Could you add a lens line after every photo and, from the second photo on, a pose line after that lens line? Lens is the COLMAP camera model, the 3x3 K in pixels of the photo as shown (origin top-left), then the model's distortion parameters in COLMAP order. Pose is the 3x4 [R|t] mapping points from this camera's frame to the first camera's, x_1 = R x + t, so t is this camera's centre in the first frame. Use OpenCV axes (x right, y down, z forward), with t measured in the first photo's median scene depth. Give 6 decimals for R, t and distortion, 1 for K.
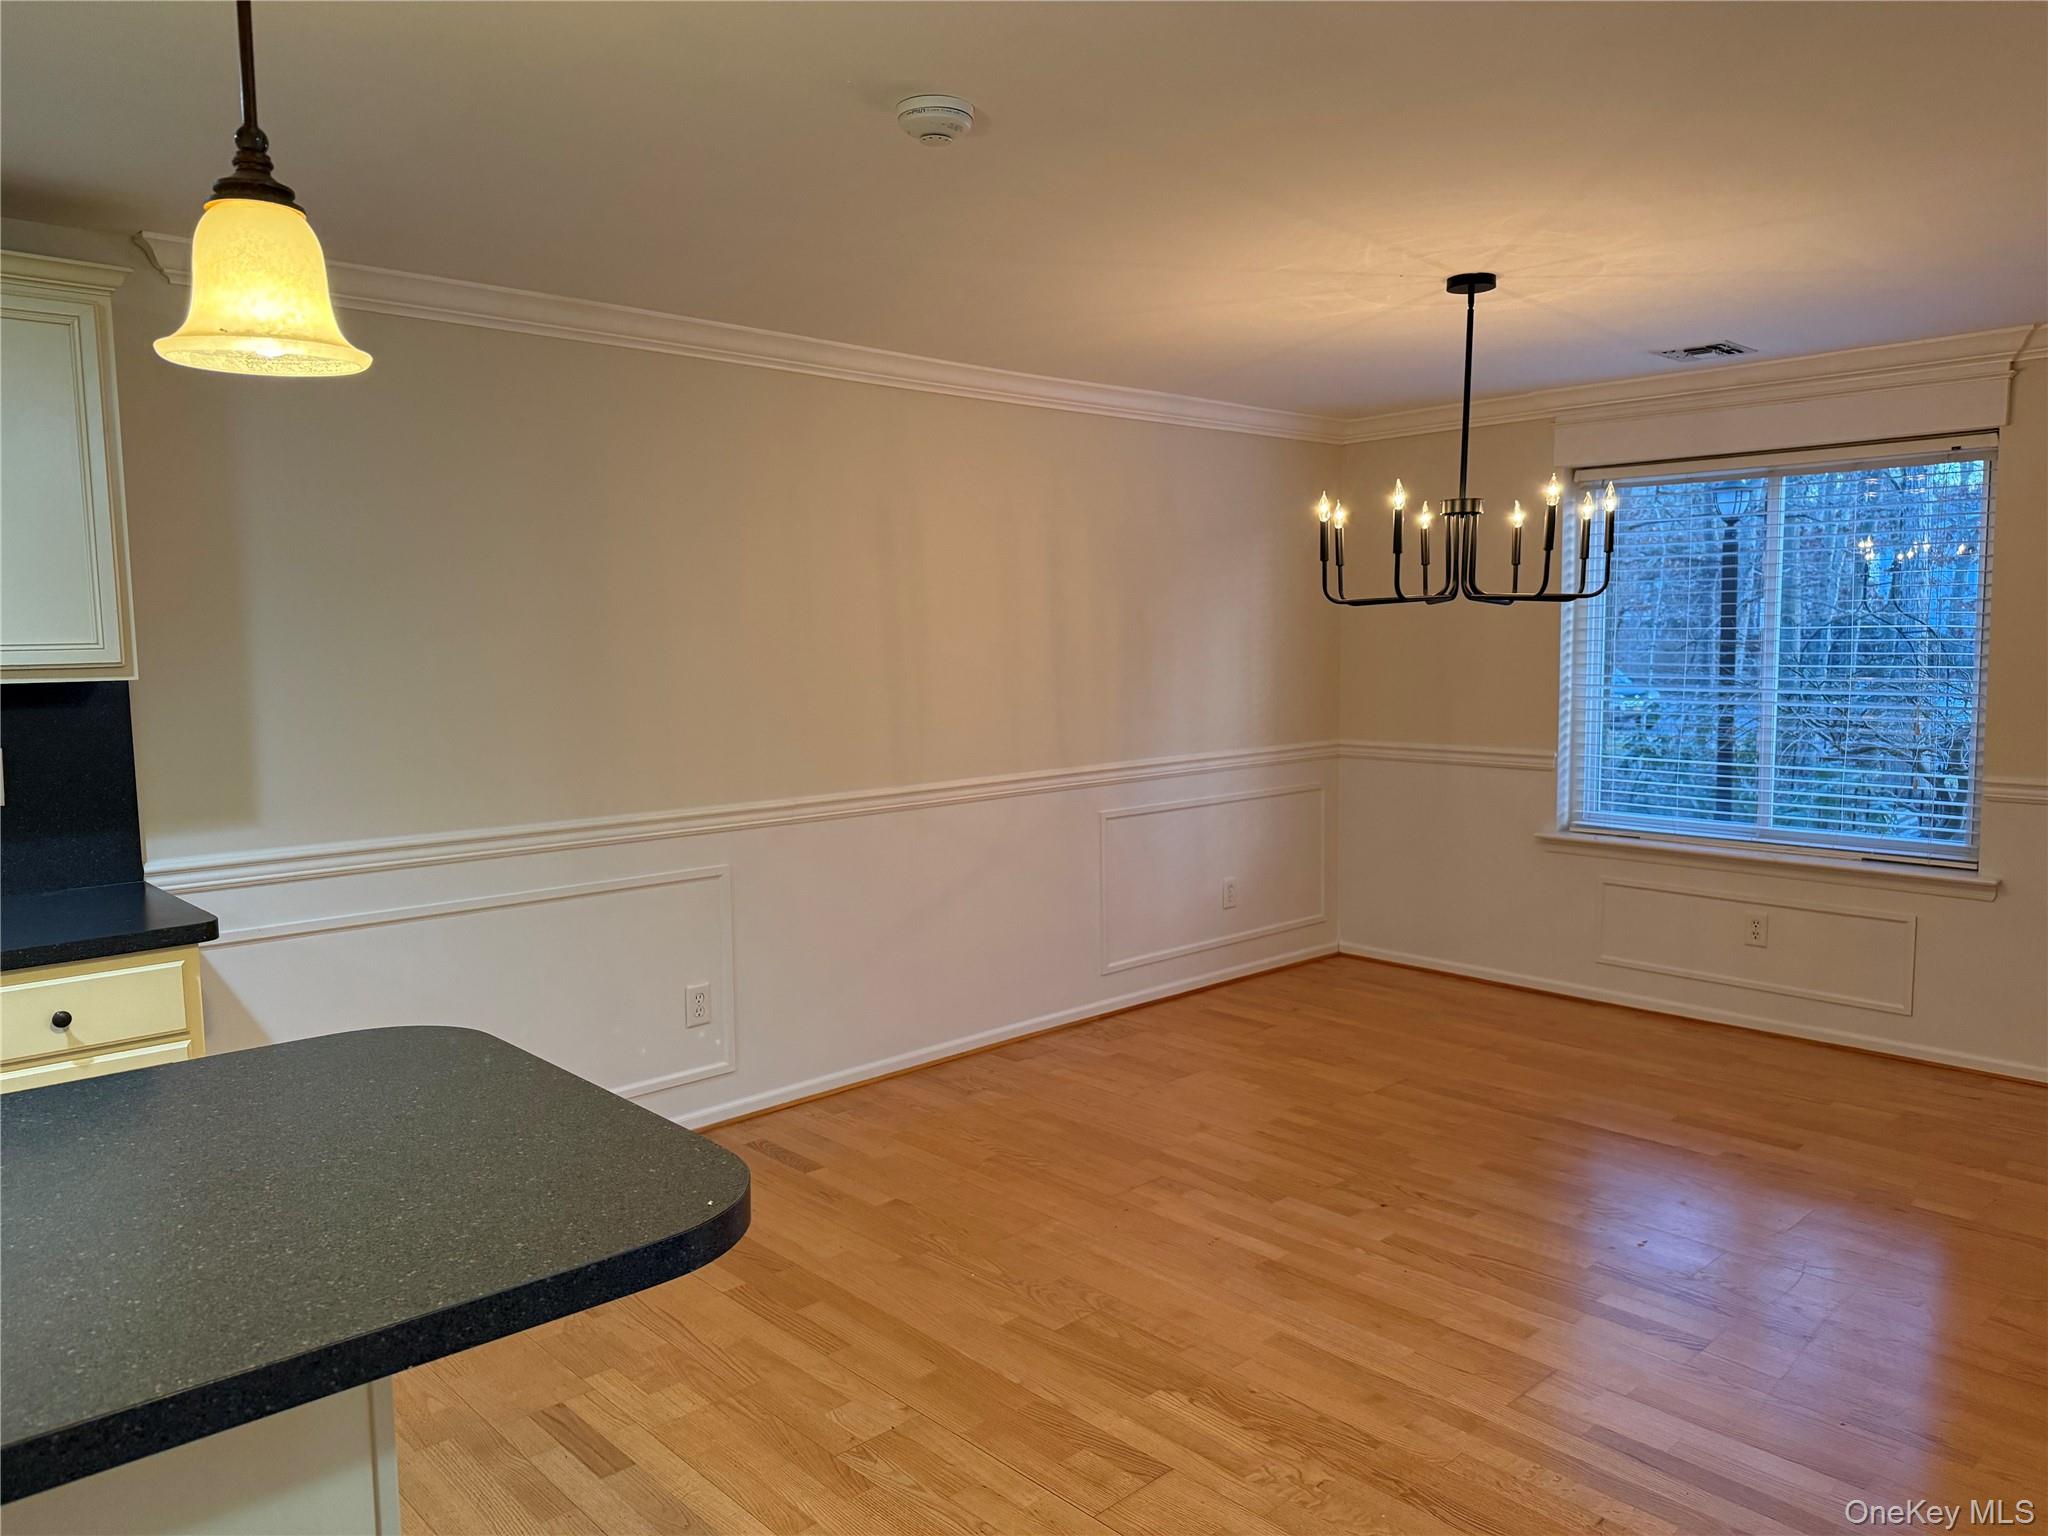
lens RADIAL K [[1420.8, 0, 1028.8], [0, 1420.8, 768.2], [0, 0, 1]] dist [0.146246, -0.232732]
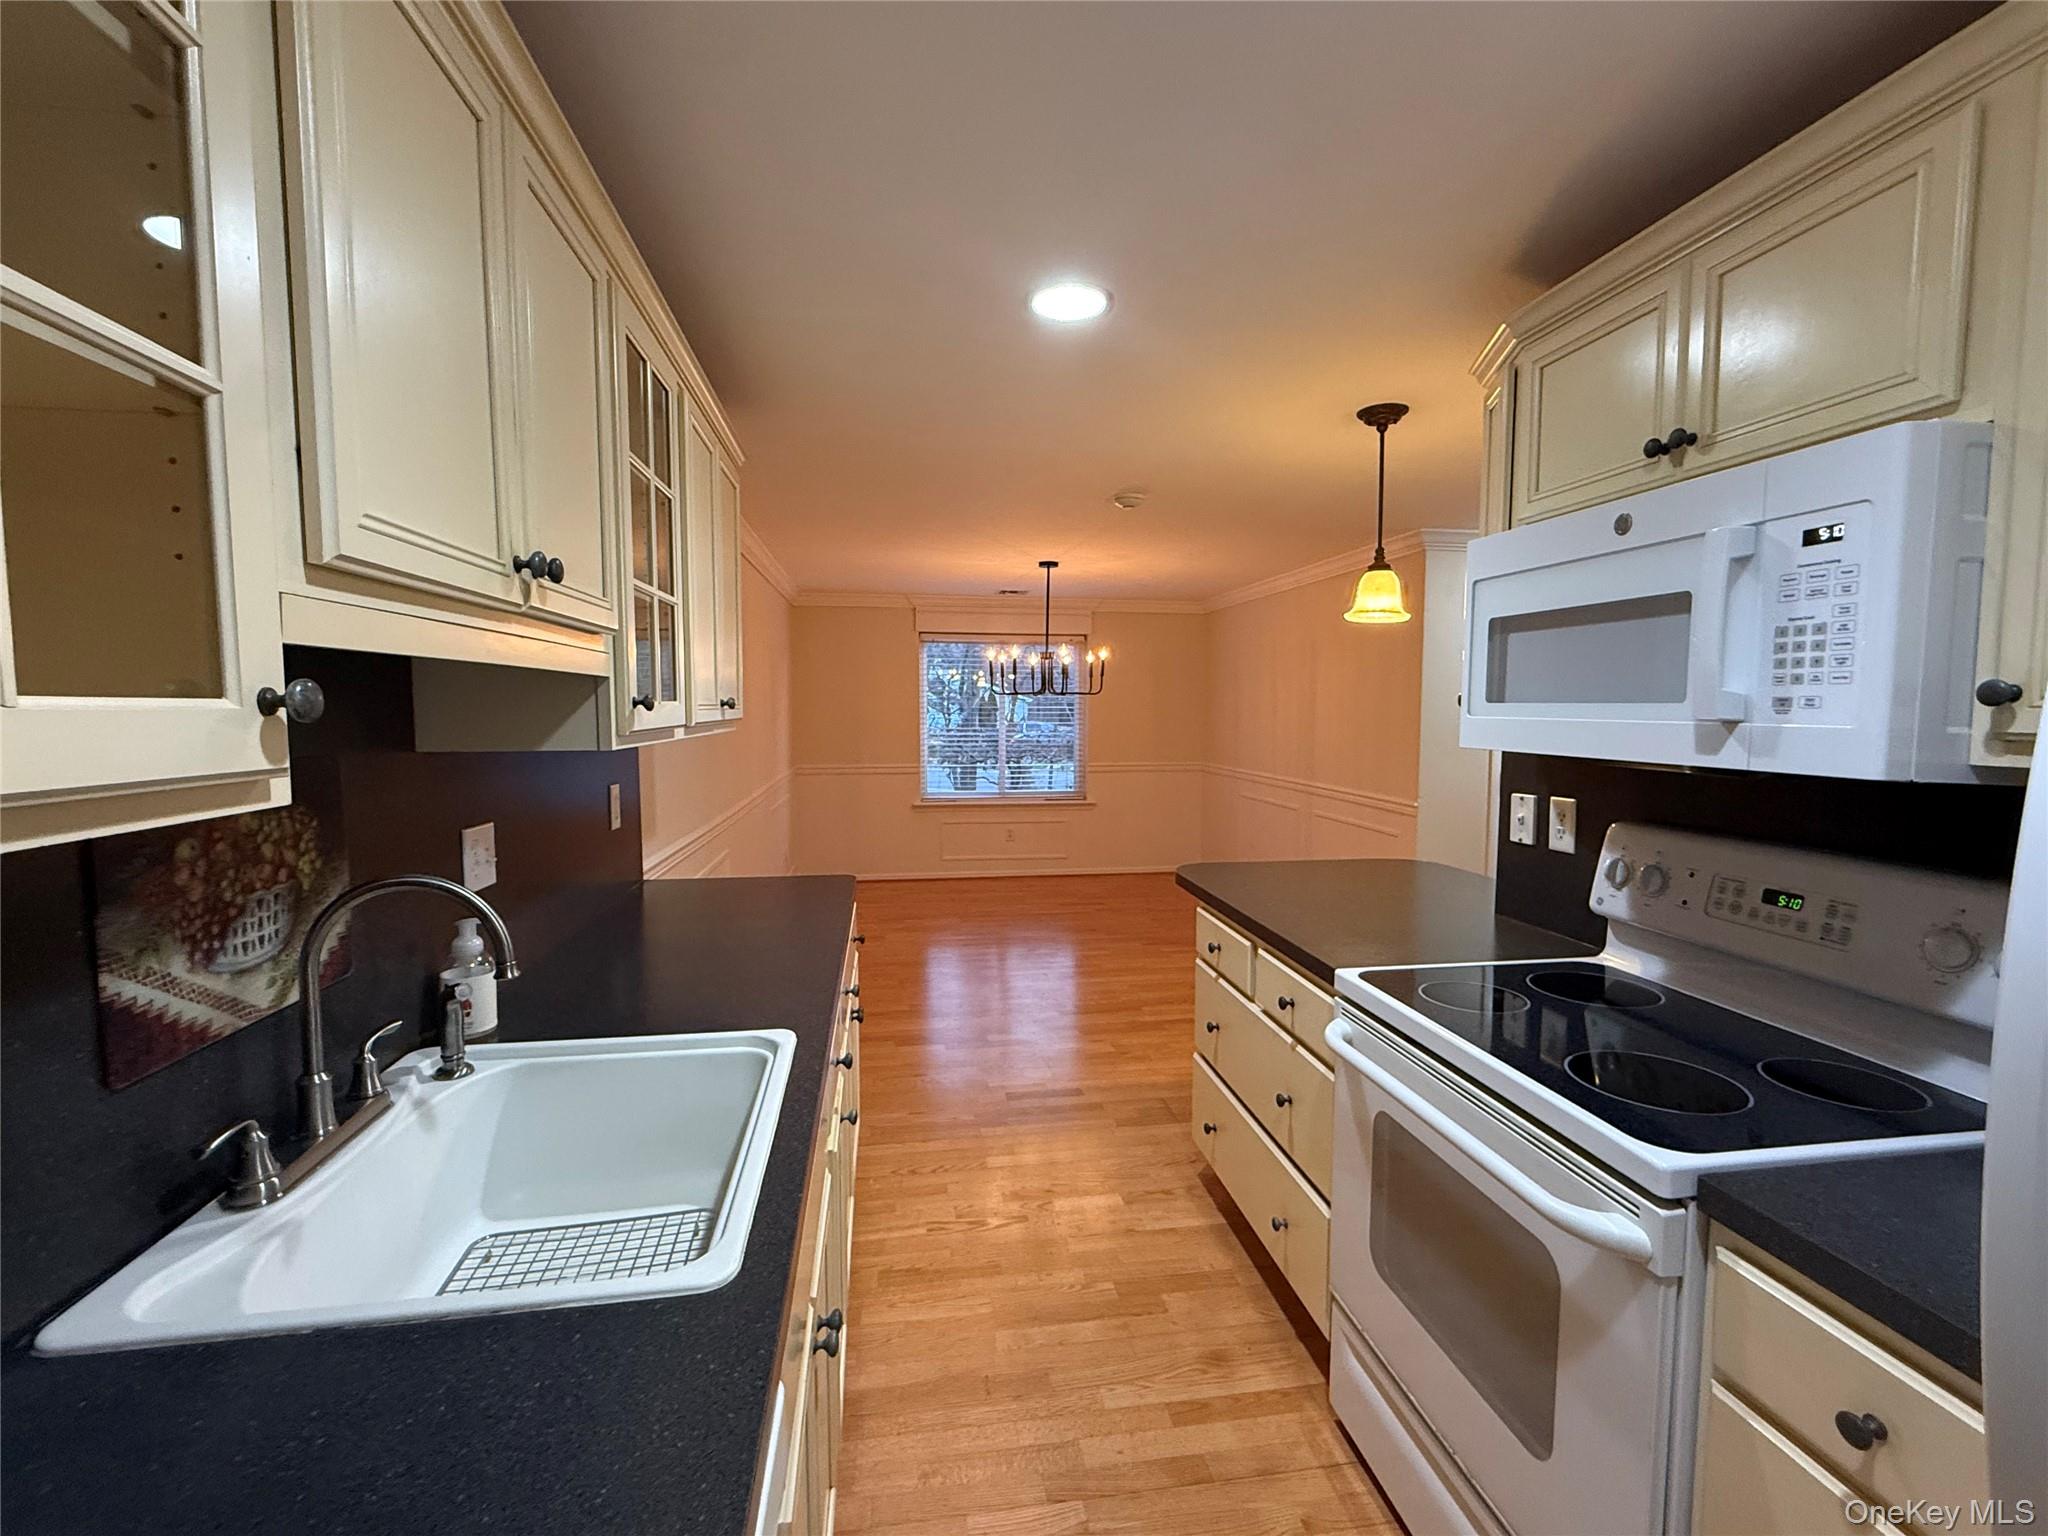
lens RADIAL K [[905.8, 0, 1028.1], [0, 905.8, 769.8], [0, 0, 1]] dist [-0.000724, -0.000094]
pose [[0.558201, -0.046603, 0.828396, -1.041034], [0.067704, 0.997650, 0.010503, -0.010287], [-0.826939, 0.050223, 0.560045, 0.211599]]
